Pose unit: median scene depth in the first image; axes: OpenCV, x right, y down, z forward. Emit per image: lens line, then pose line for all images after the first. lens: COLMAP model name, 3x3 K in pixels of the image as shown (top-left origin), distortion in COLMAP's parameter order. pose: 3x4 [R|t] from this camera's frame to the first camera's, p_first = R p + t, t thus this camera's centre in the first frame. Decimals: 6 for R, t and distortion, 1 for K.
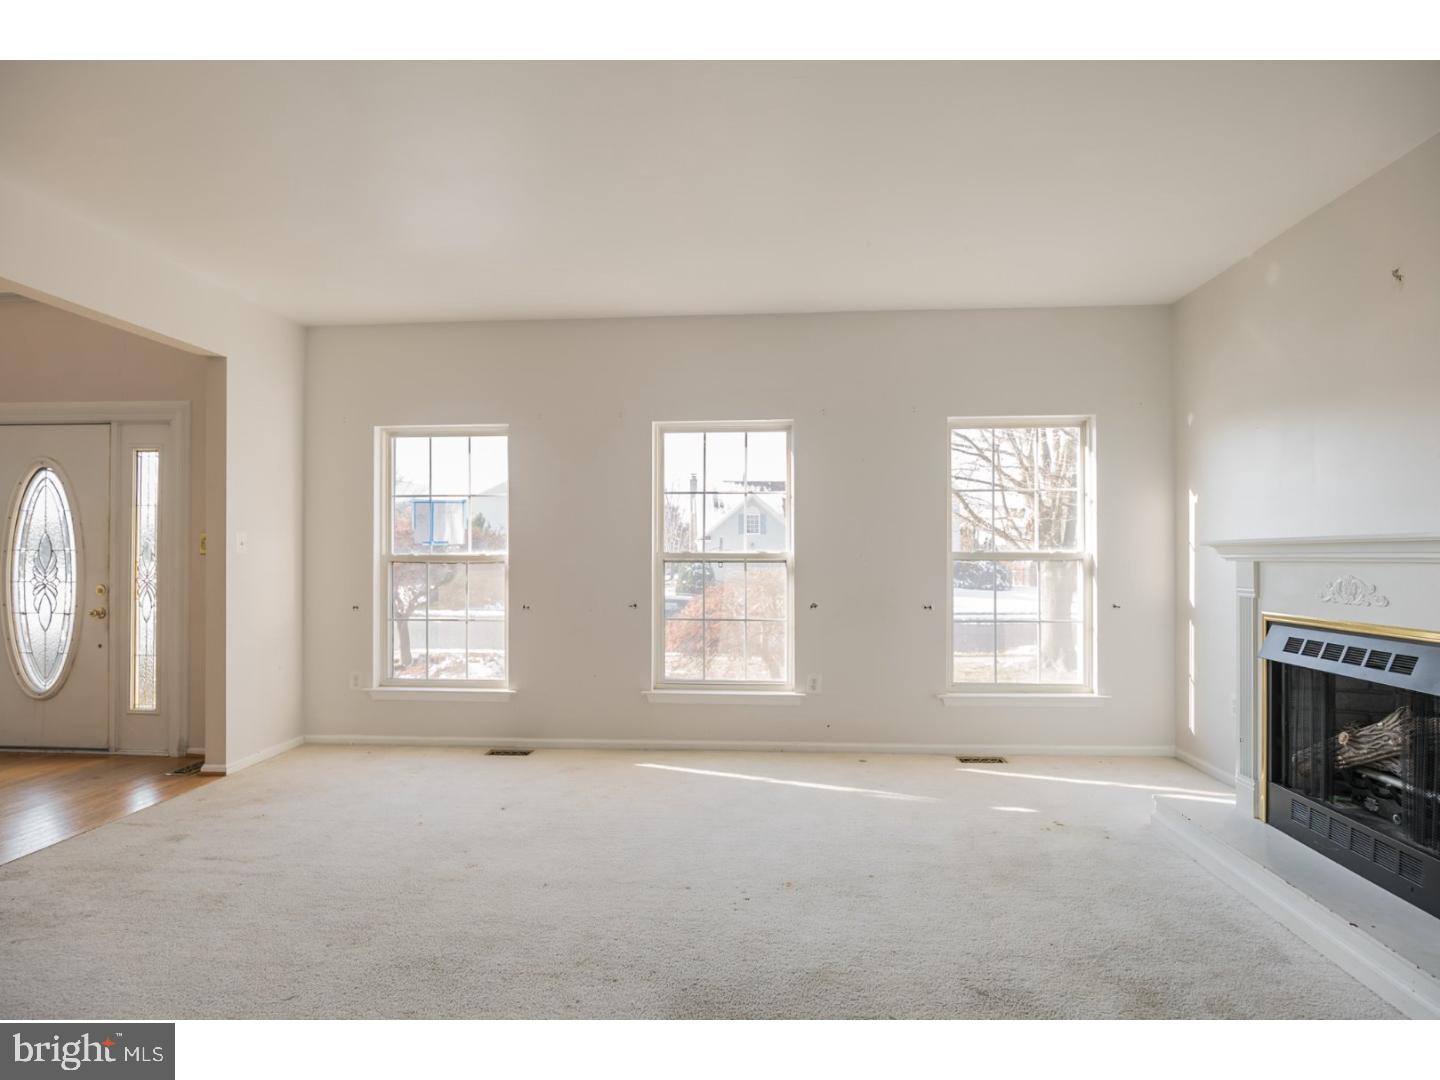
lens RADIAL K [[723.4, 0, 726.3], [0, 723.4, 550.2], [0, 0, 1]] dist [-0.004840, -0.001280]
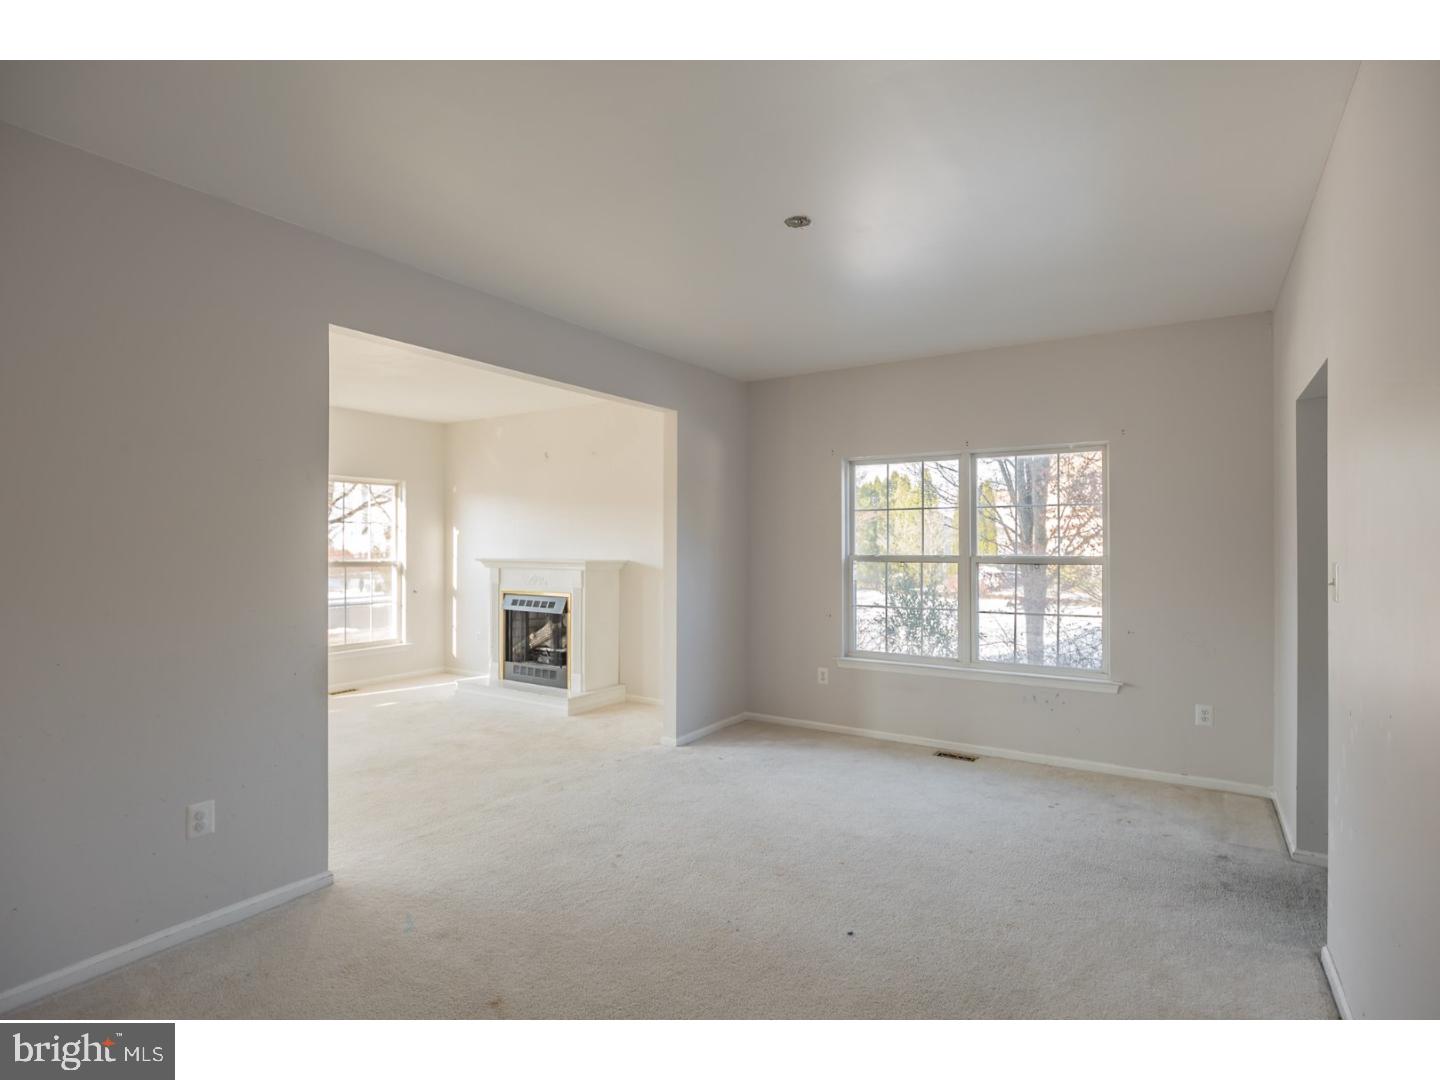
lens RADIAL K [[723.4, 0, 726.3], [0, 723.4, 550.2], [0, 0, 1]] dist [-0.004840, -0.001280]
pose [[0.483200, -0.002516, 0.875506, -0.953521], [-0.011716, 0.999888, 0.009340, -0.072190], [-0.875432, -0.014771, 0.483116, -0.763257]]
